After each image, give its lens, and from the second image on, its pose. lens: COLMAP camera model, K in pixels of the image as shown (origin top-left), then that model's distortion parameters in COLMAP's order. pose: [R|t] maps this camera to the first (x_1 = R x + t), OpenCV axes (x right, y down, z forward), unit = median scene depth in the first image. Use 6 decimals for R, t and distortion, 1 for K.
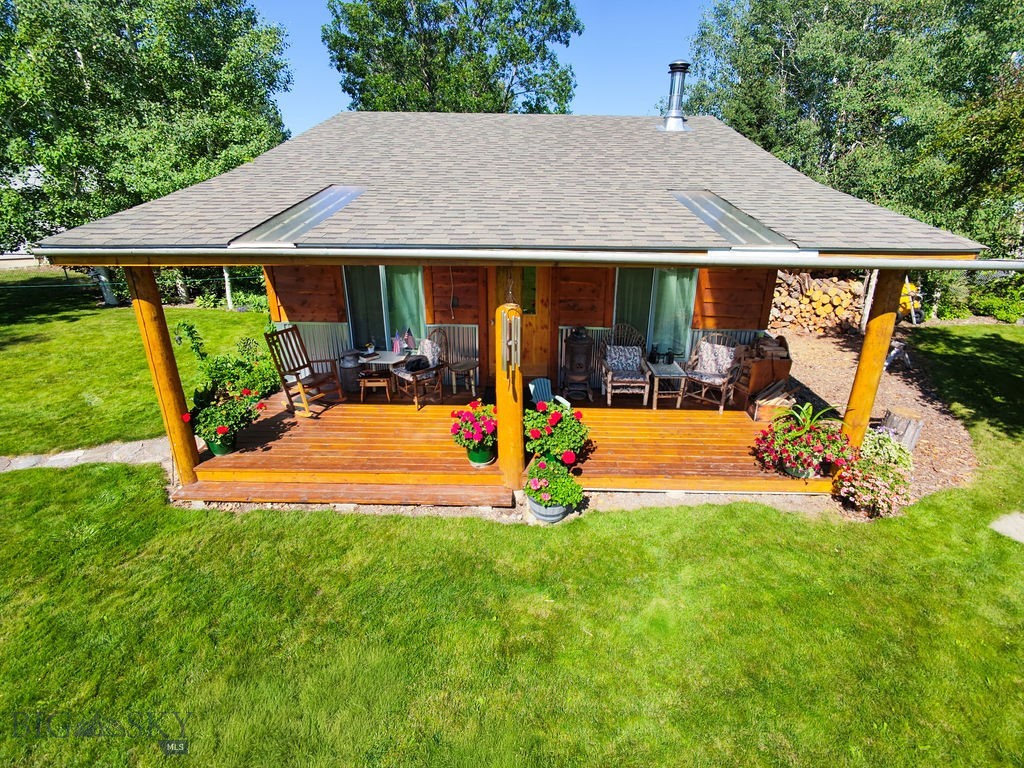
lens RADIAL K [[477.5, 0, 512.0], [0, 477.5, 384.0], [0, 0, 1]] dist [0.003989, -0.005408]
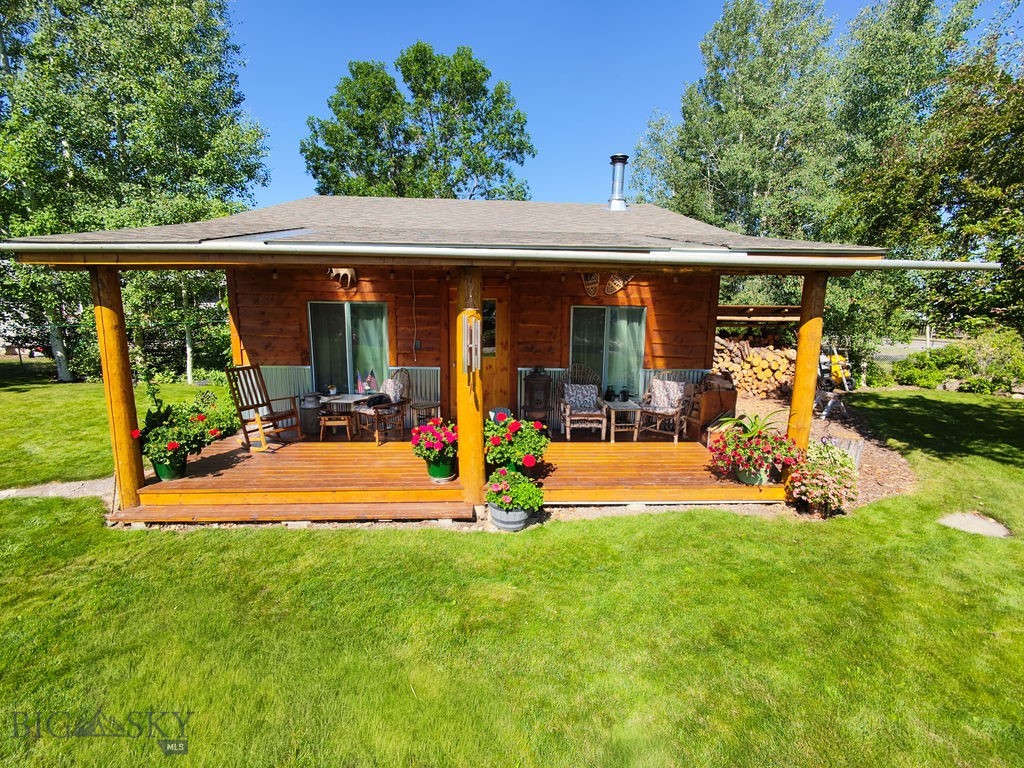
lens RADIAL K [[471.3, 0, 502.0], [0, 471.3, 398.4], [0, 0, 1]] dist [0.001498, -0.004543]
pose [[0.998198, -0.001525, 0.059989, 0.001619], [0.011577, 0.985793, -0.167567, 0.127226], [-0.058881, 0.167960, 0.984034, 0.003770]]
